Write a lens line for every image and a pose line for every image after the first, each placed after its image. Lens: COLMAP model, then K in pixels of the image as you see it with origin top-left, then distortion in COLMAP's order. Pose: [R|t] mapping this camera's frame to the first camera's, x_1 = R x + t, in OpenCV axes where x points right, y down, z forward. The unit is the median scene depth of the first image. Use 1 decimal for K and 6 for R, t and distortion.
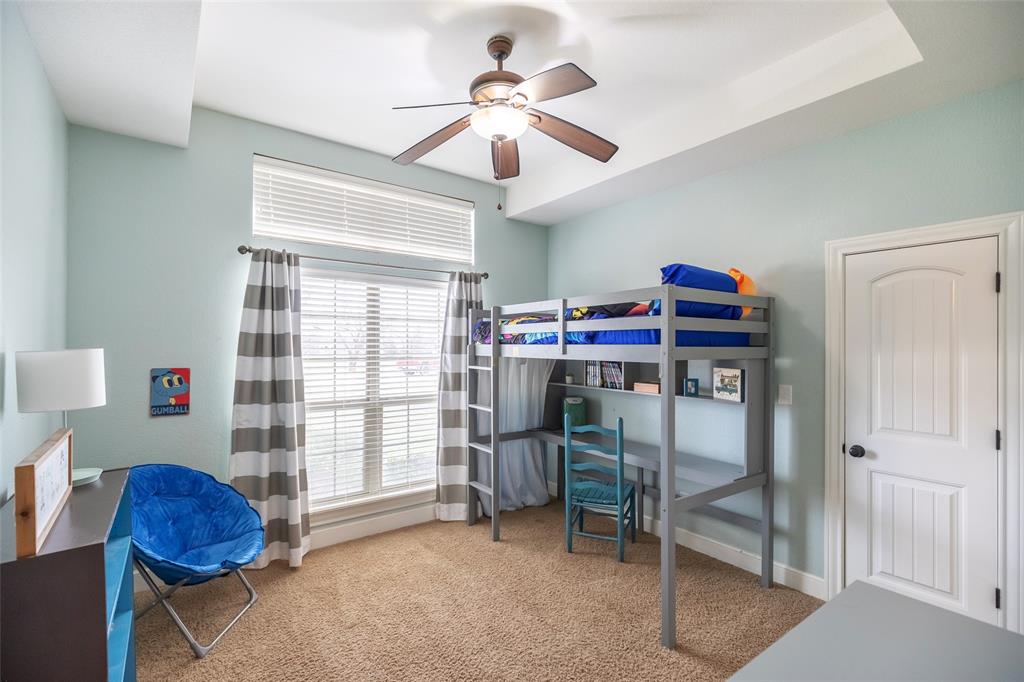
lens RADIAL K [[462.9, 0, 505.4], [0, 462.9, 339.0], [0, 0, 1]] dist [0.004987, -0.001761]
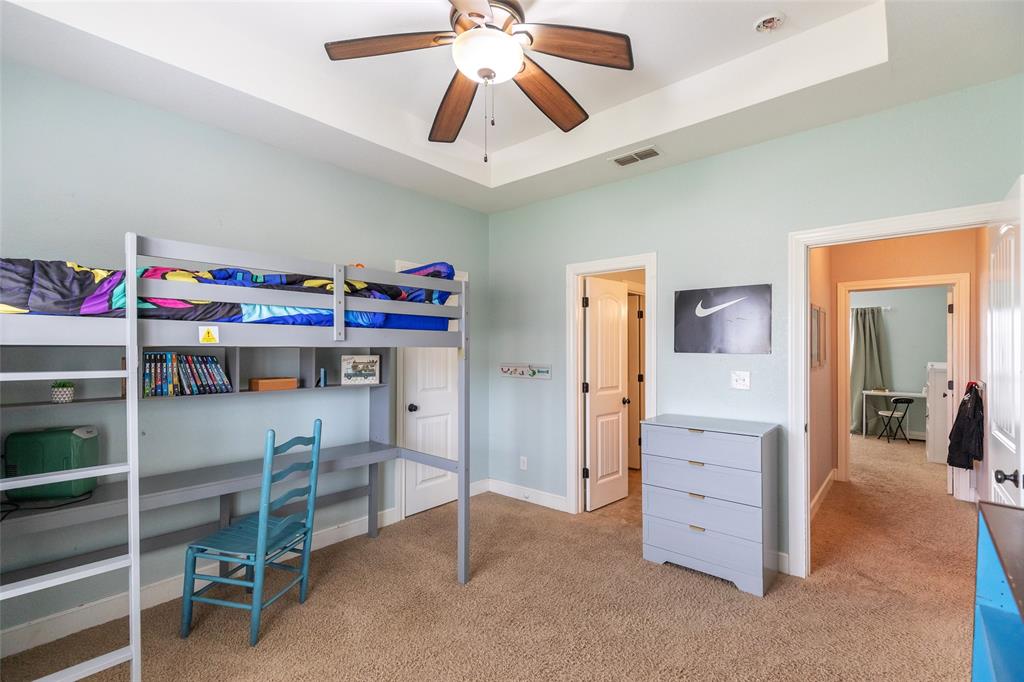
lens RADIAL K [[462.9, 0, 512.2], [0, 462.9, 345.0], [0, 0, 1]] dist [0.004987, -0.001761]
pose [[-0.230151, 0.002235, 0.973152, -0.655436], [-0.017836, 0.999820, -0.006514, 0.040423], [-0.972991, -0.018856, -0.230070, 0.904913]]
